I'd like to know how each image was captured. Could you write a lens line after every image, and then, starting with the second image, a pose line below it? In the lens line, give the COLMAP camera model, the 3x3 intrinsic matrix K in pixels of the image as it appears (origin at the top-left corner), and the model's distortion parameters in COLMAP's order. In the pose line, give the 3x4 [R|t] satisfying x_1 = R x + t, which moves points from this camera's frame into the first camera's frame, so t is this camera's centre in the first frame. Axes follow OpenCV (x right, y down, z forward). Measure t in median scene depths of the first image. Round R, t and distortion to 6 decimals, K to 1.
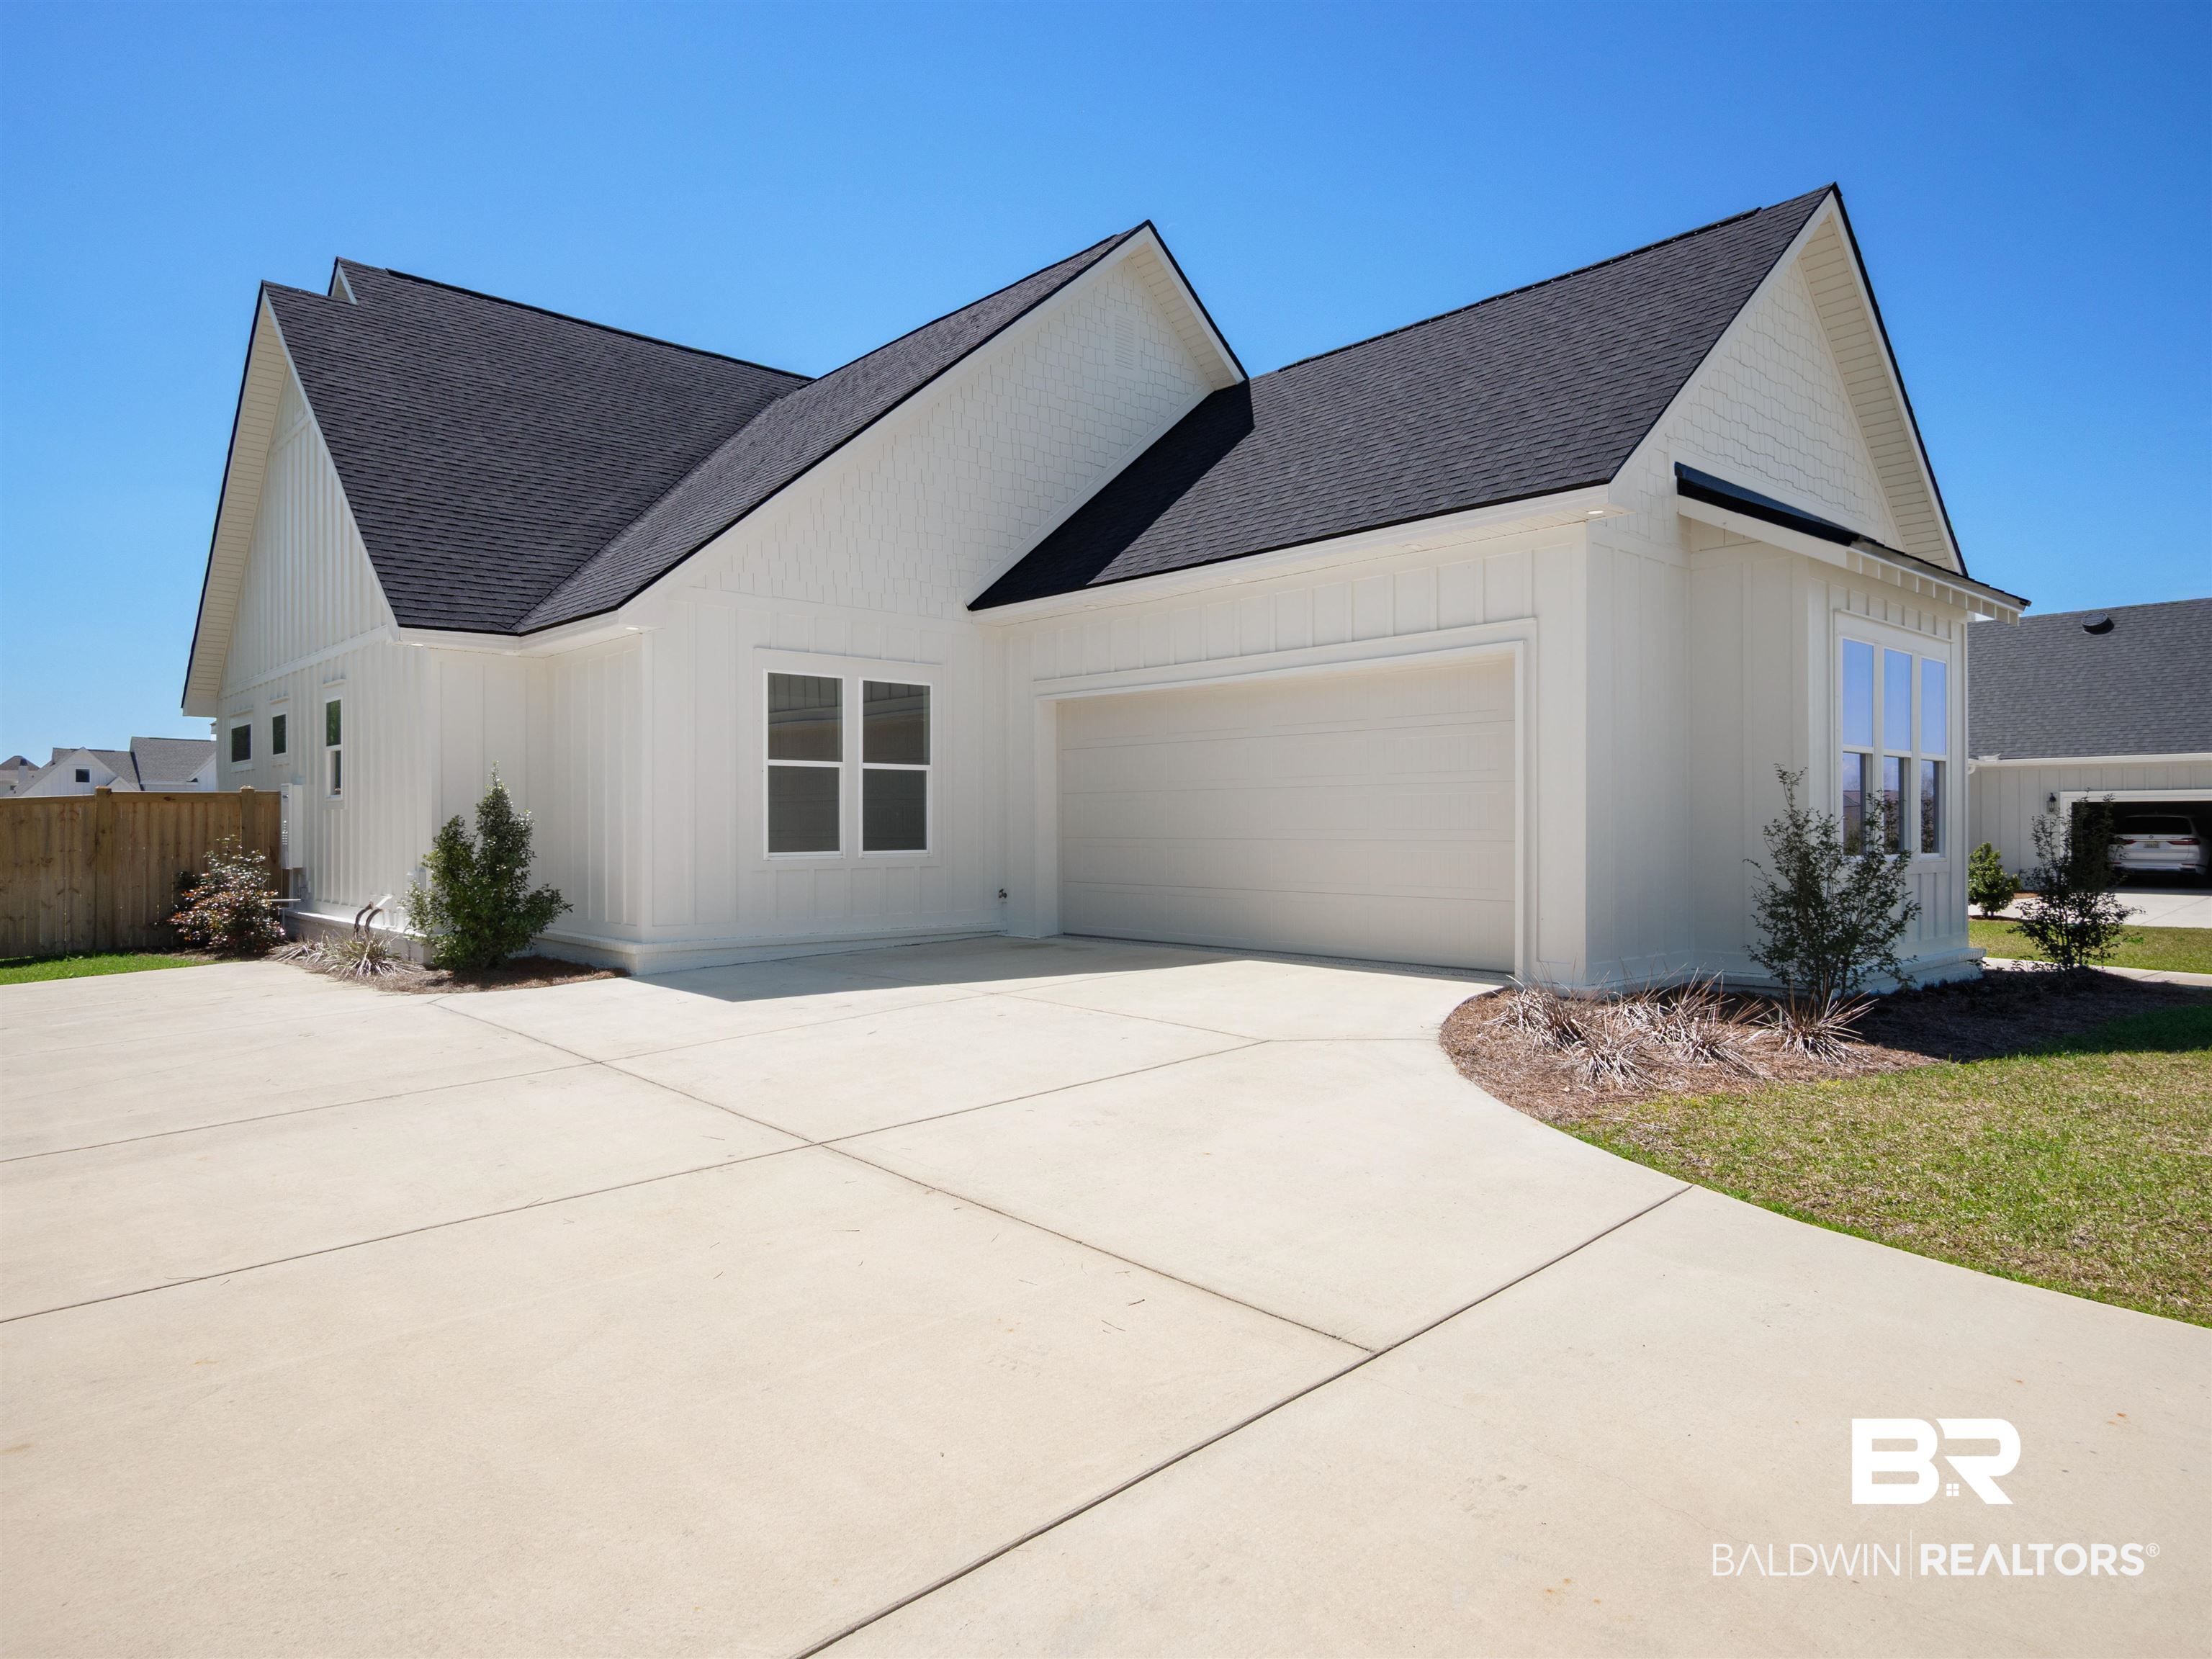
lens RADIAL K [[1348.2, 0, 1093.7], [0, 1348.2, 813.8], [0, 0, 1]] dist [-0.002445, 0.004006]
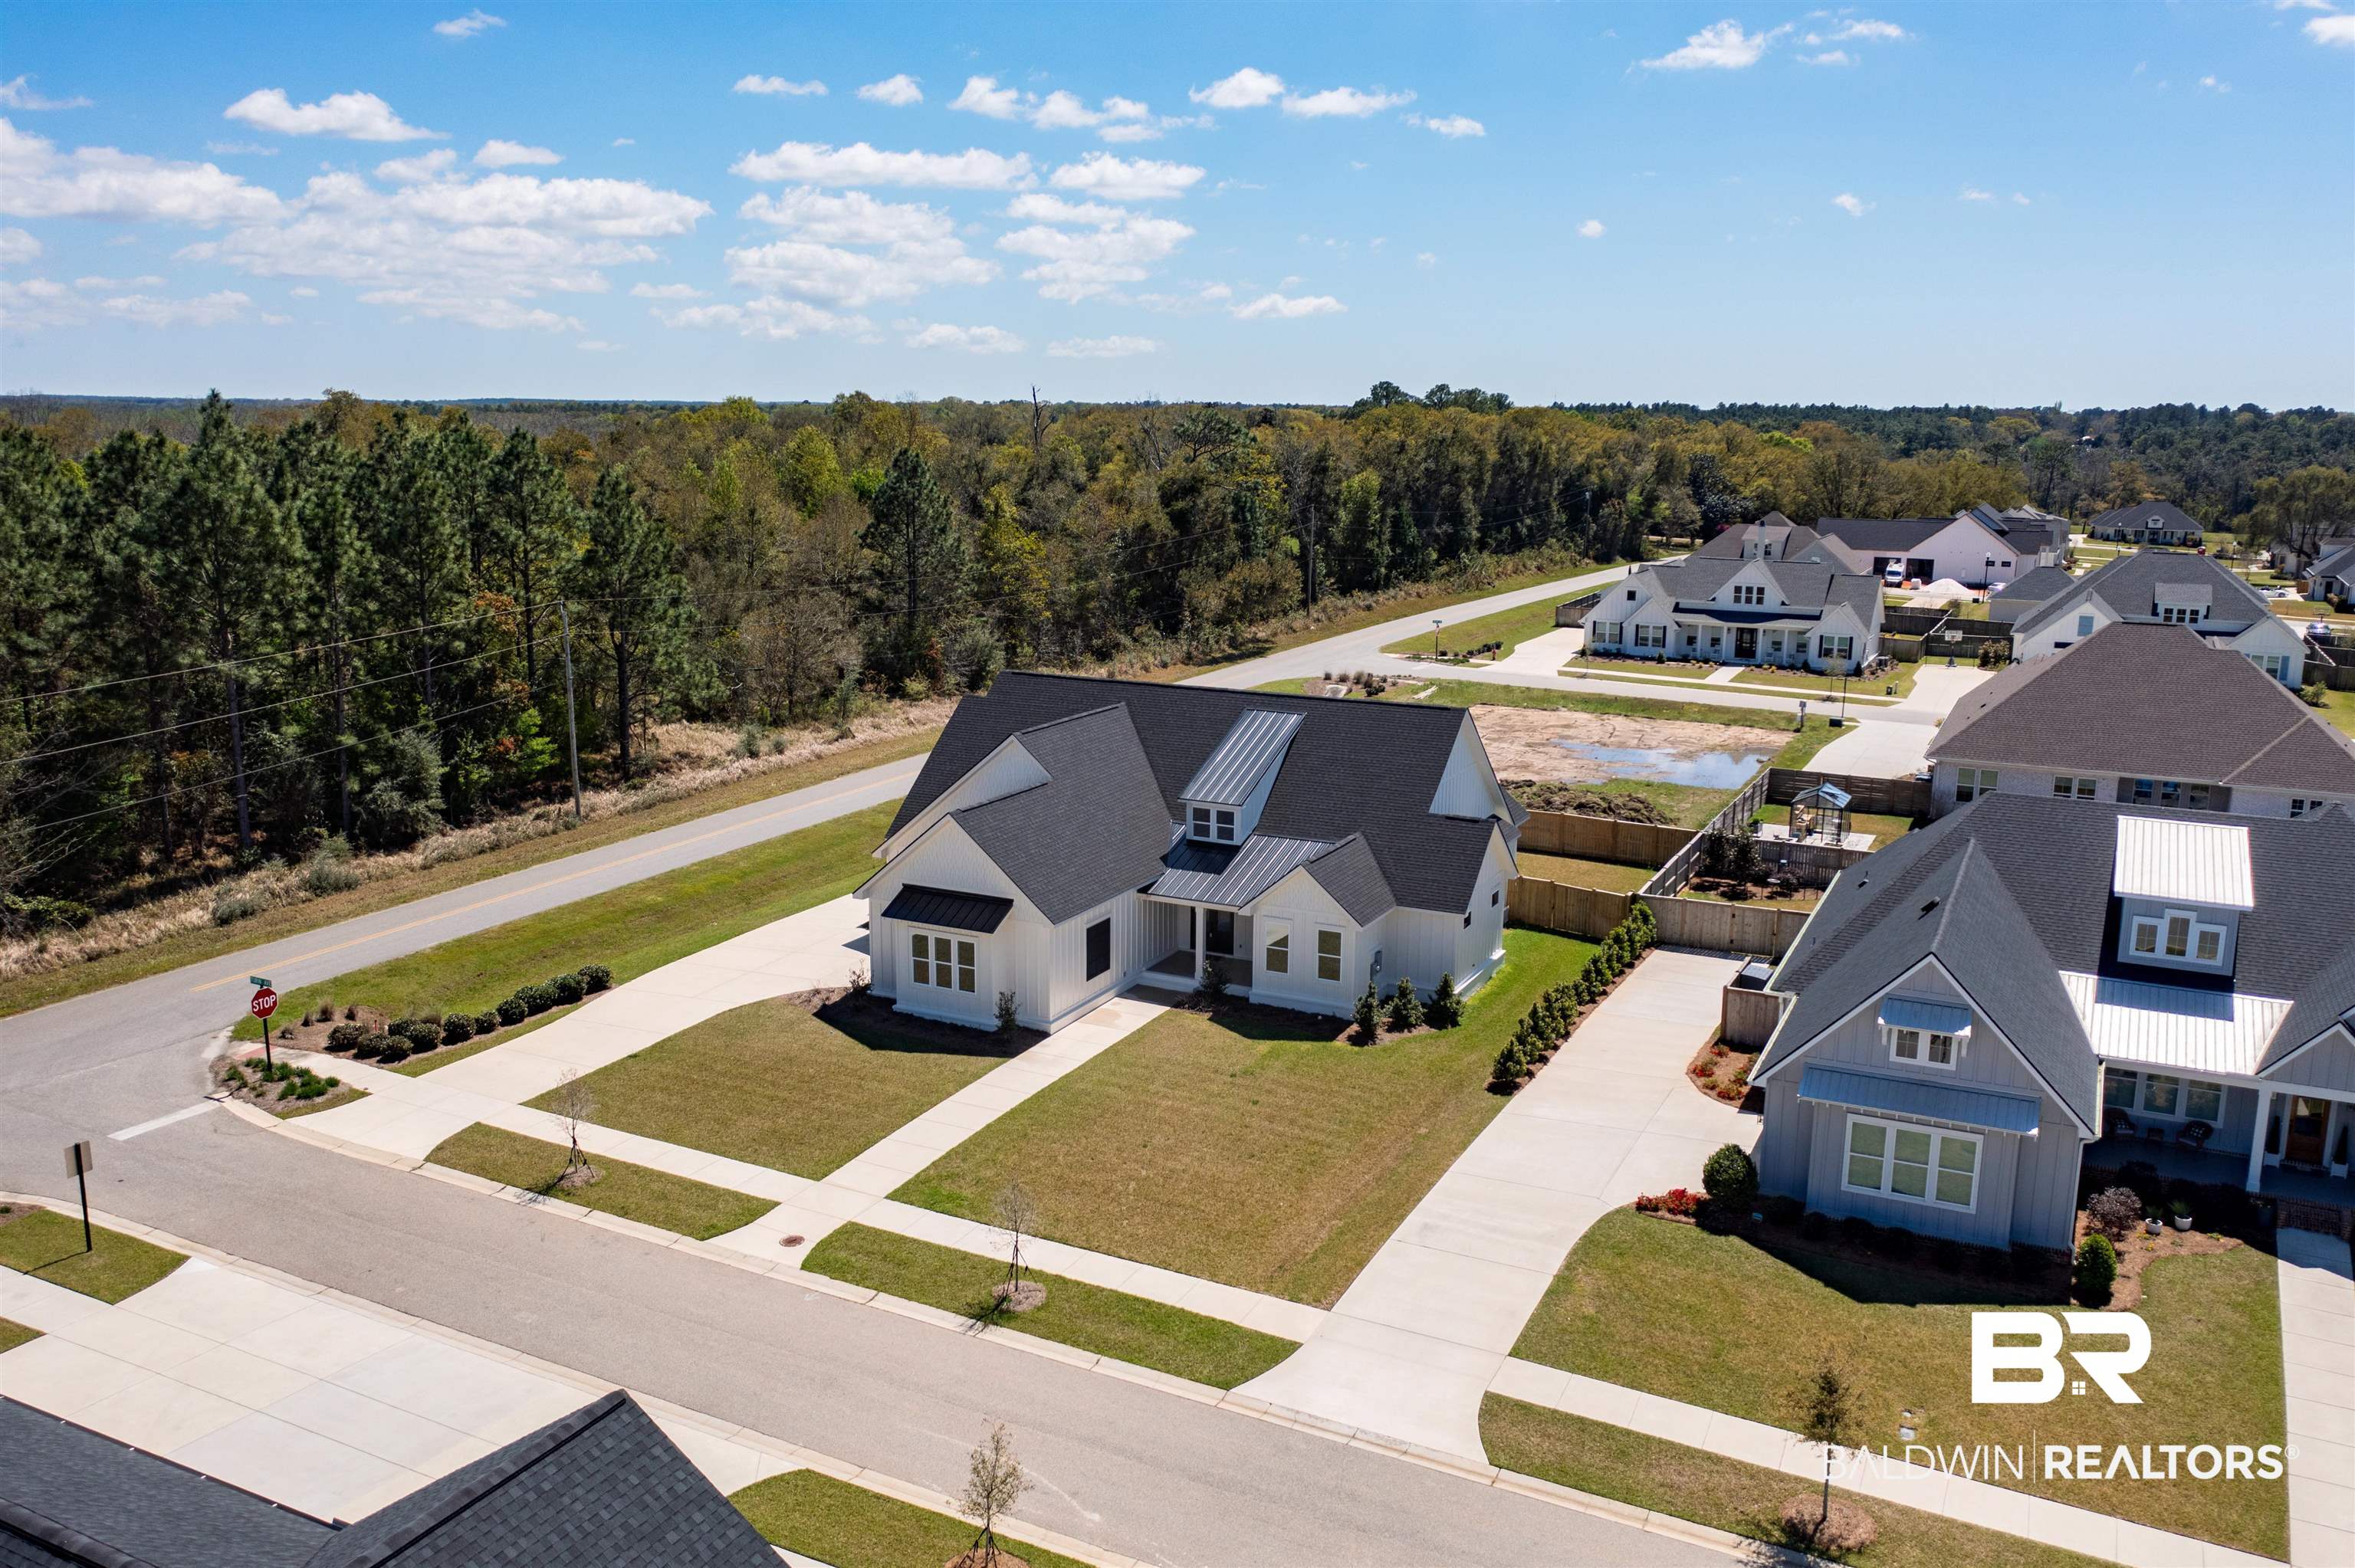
lens RADIAL K [[1881.2, 0, 1164.9], [0, 1881.2, 800.5], [0, 0, 1]] dist [-0.005250, 0.003003]
pose [[0.360639, 0.193840, -0.912341, 4.557259], [0.003297, 0.977895, 0.209071, -1.310083], [0.932700, -0.078407, 0.352028, -0.227726]]
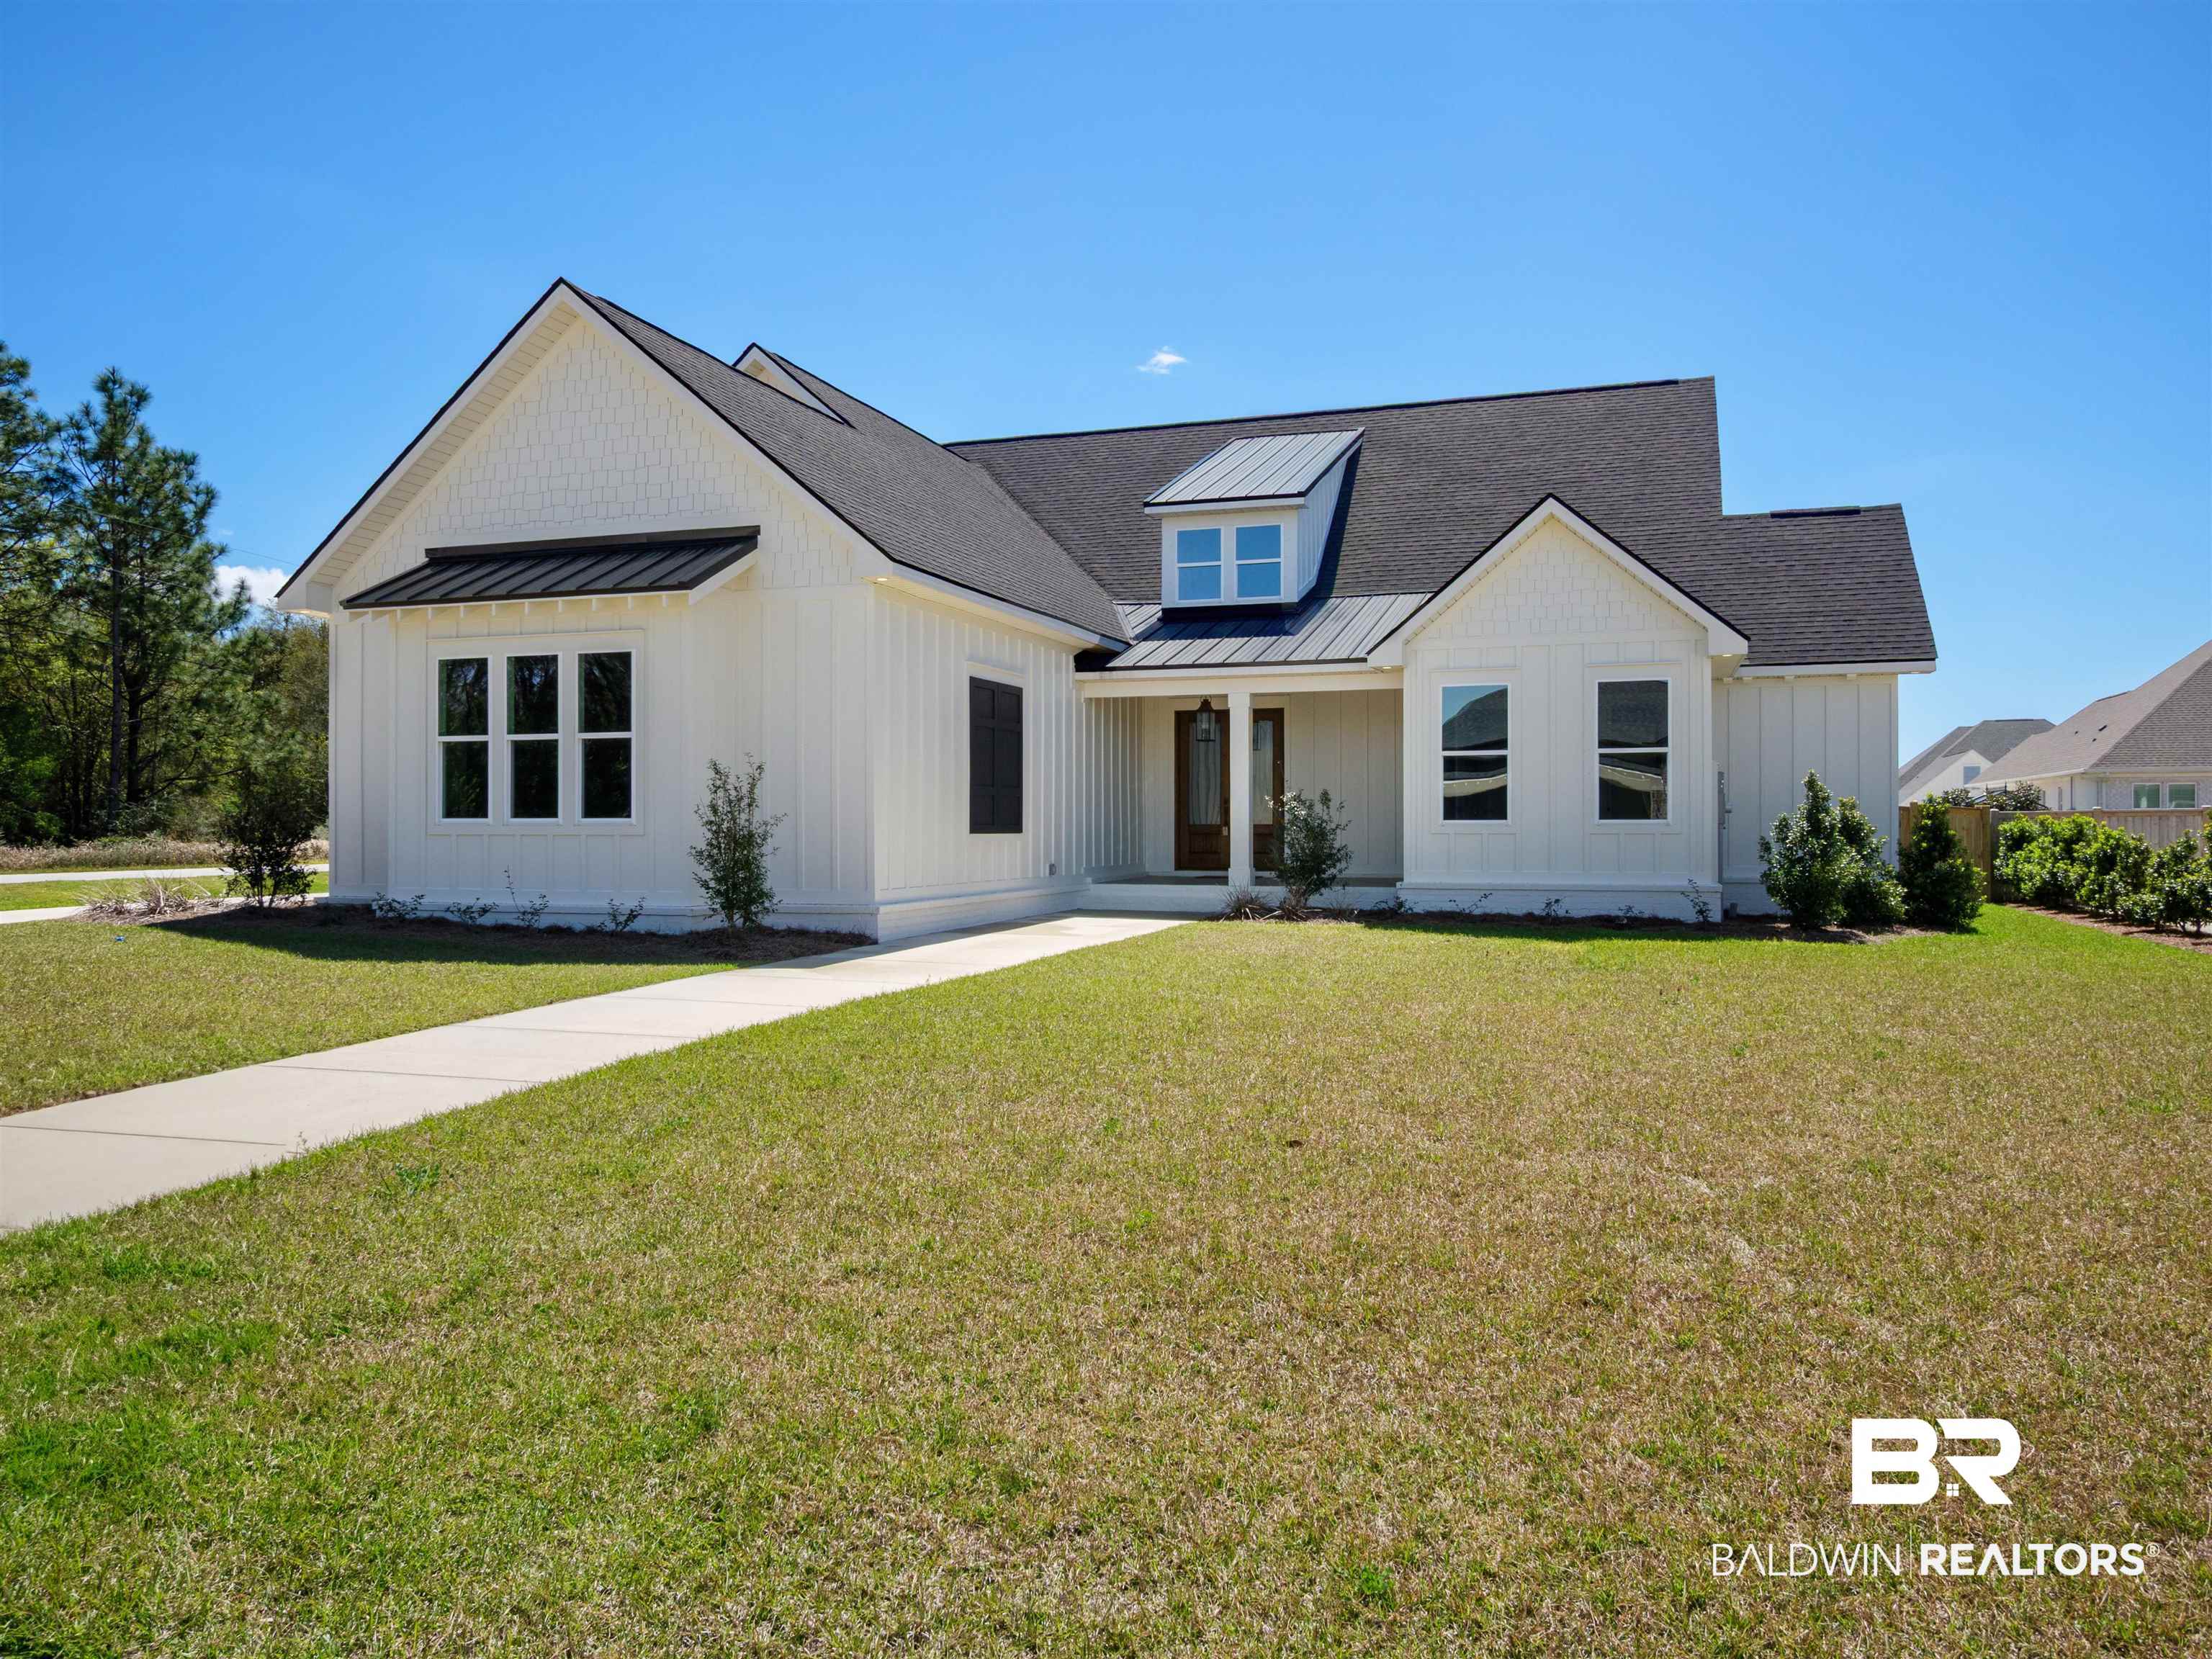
lens RADIAL K [[1603.7, 0, 1097.0], [0, 1603.7, 788.1], [0, 0, 1]] dist [0.013257, -0.013840]
pose [[0.485669, -0.022732, -0.873847, 1.714063], [0.010414, 0.999741, -0.020219, 0.030482], [0.874081, 0.000719, 0.485780, 0.583939]]
